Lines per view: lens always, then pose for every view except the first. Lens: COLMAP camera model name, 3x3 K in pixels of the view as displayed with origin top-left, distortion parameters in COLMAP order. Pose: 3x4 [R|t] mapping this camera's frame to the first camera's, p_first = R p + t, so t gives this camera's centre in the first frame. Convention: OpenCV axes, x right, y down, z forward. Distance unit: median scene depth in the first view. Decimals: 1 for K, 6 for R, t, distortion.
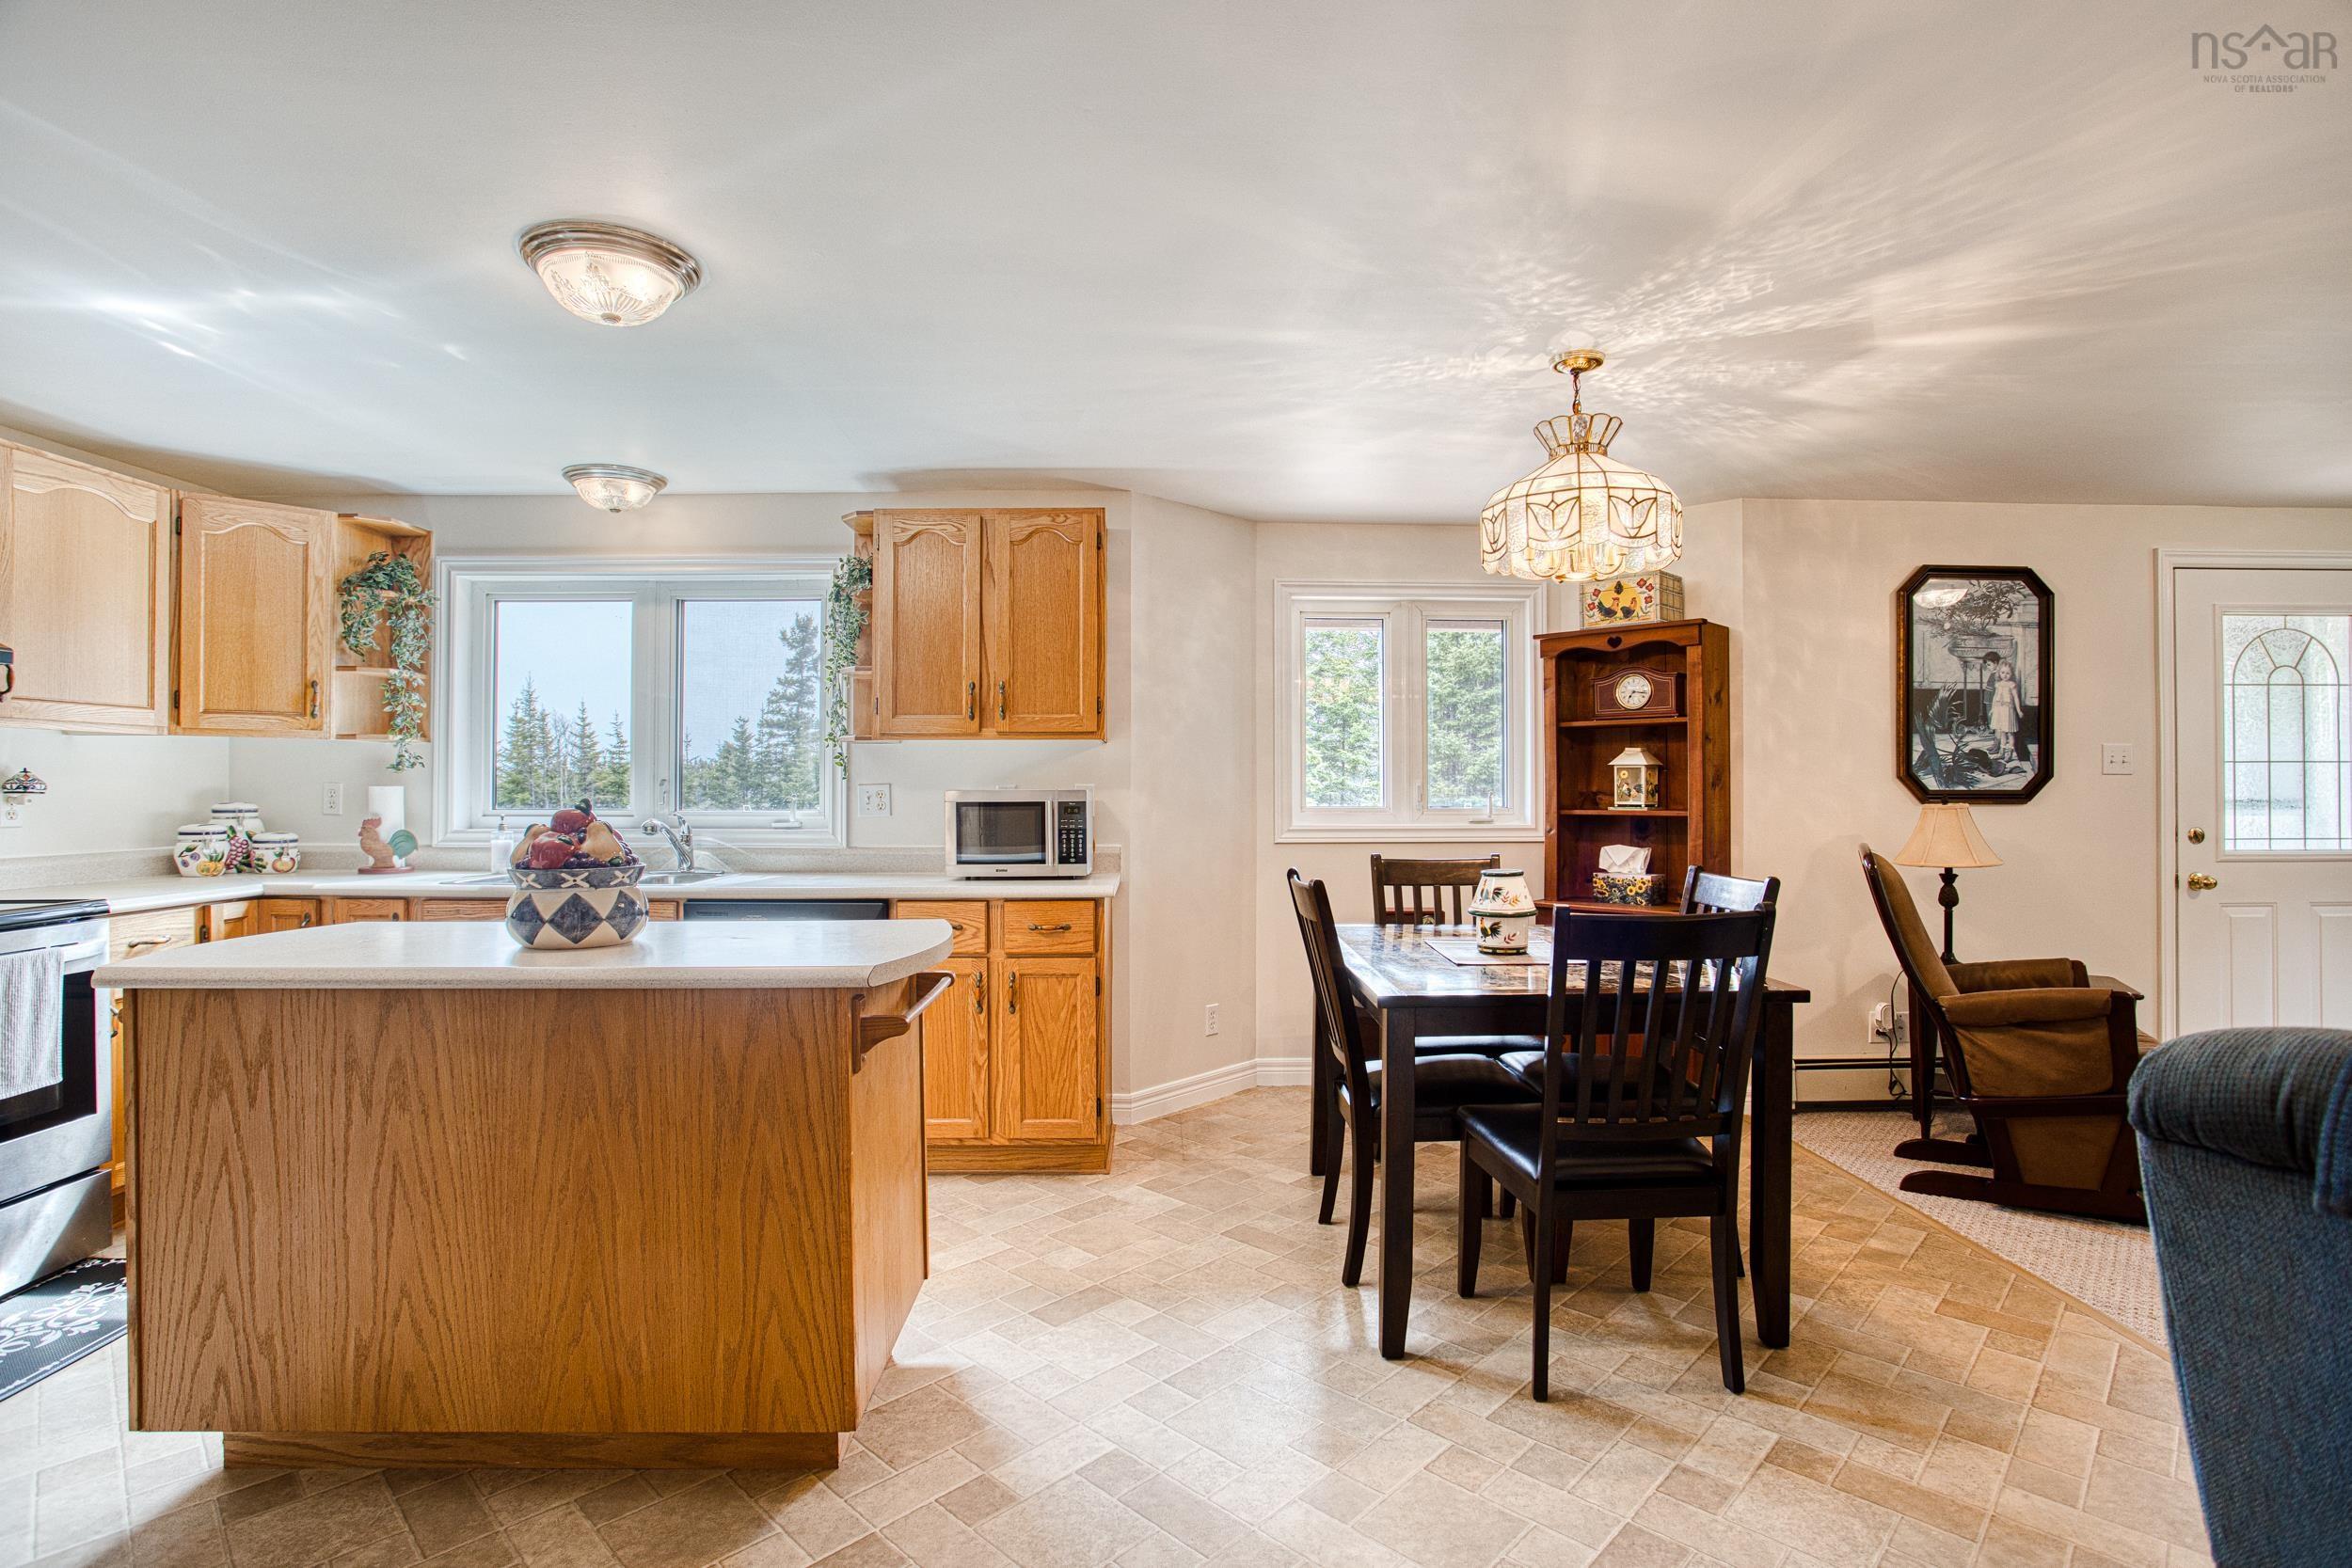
lens RADIAL K [[1156.7, 0, 1187.0], [0, 1156.7, 782.7], [0, 0, 1]] dist [-0.058617, 0.022578]
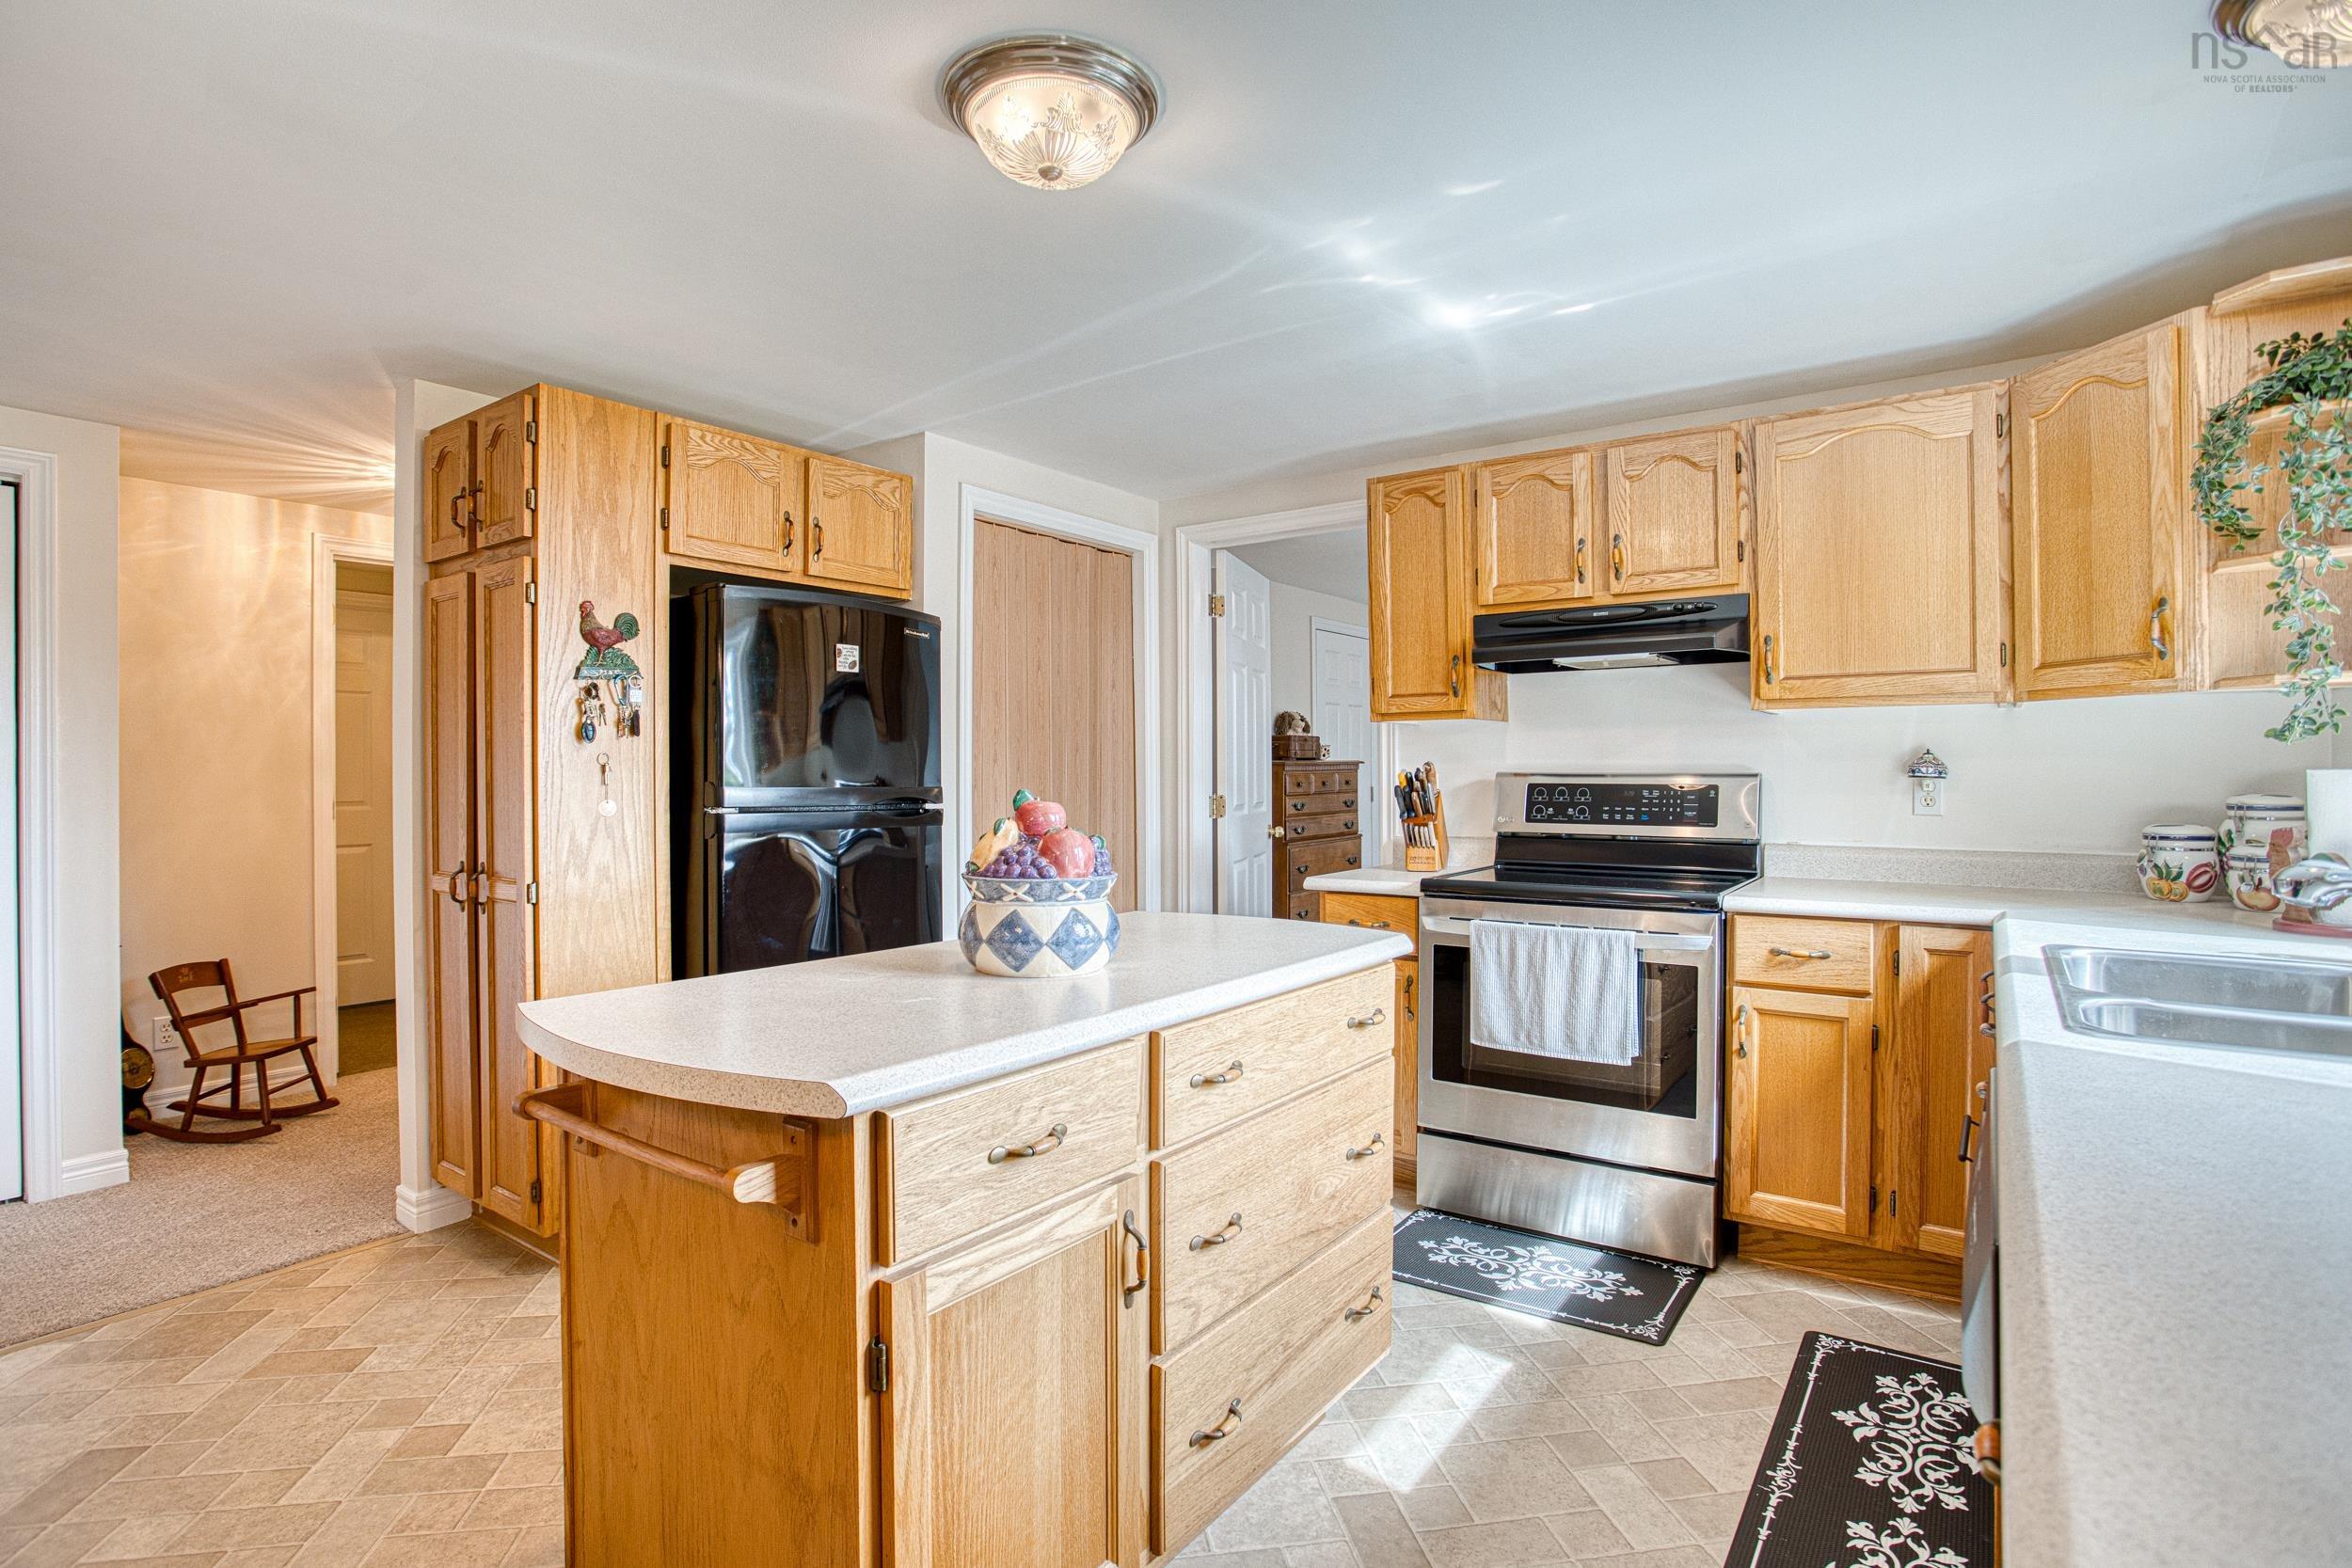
lens RADIAL K [[1156.7, 0, 1150.7], [0, 1156.7, 761.0], [0, 0, 1]] dist [-0.058617, 0.022578]
pose [[-0.611070, 0.005851, -0.791555, 0.048550], [0.011865, 0.999928, -0.001768, -0.007553], [0.791488, -0.010472, -0.611096, 0.937088]]
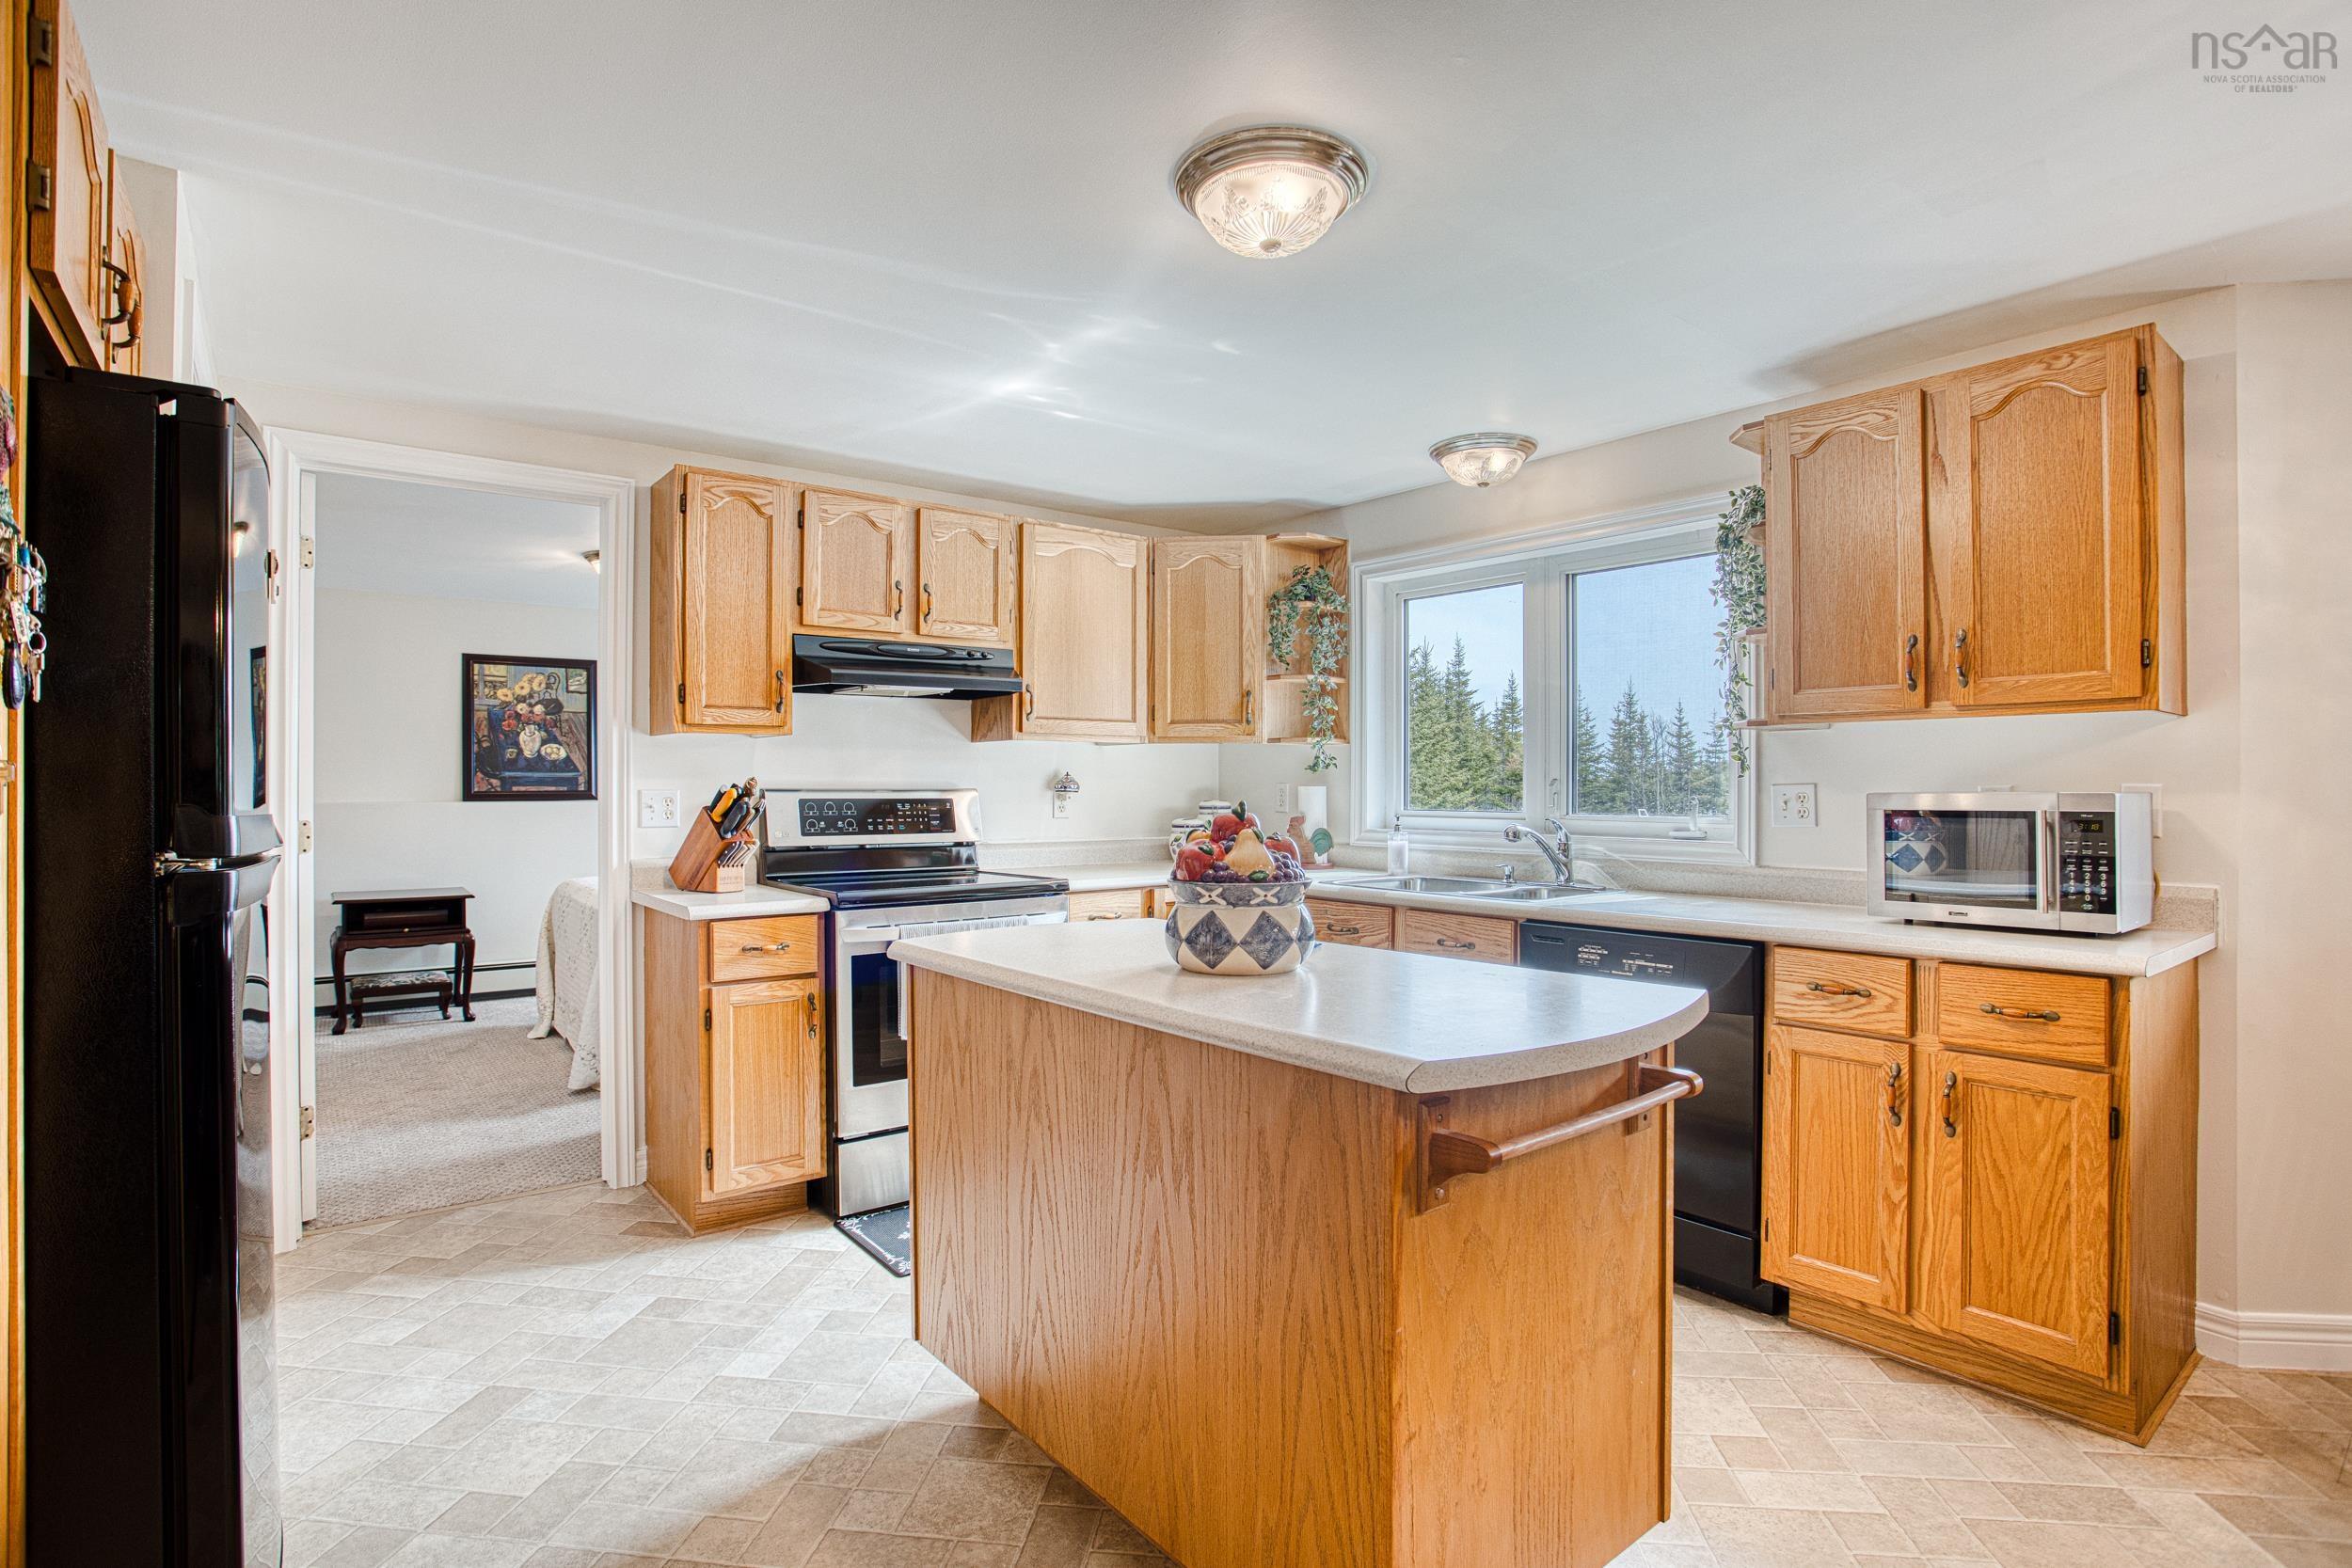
lens RADIAL K [[1156.7, 0, 1190.2], [0, 1156.7, 774.1], [0, 0, 1]] dist [-0.058617, 0.022578]
pose [[0.603496, -0.006757, -0.797337, 0.095787], [0.002405, 0.999975, -0.006654, -0.001147], [0.797362, 0.002098, 0.603497, 0.269651]]
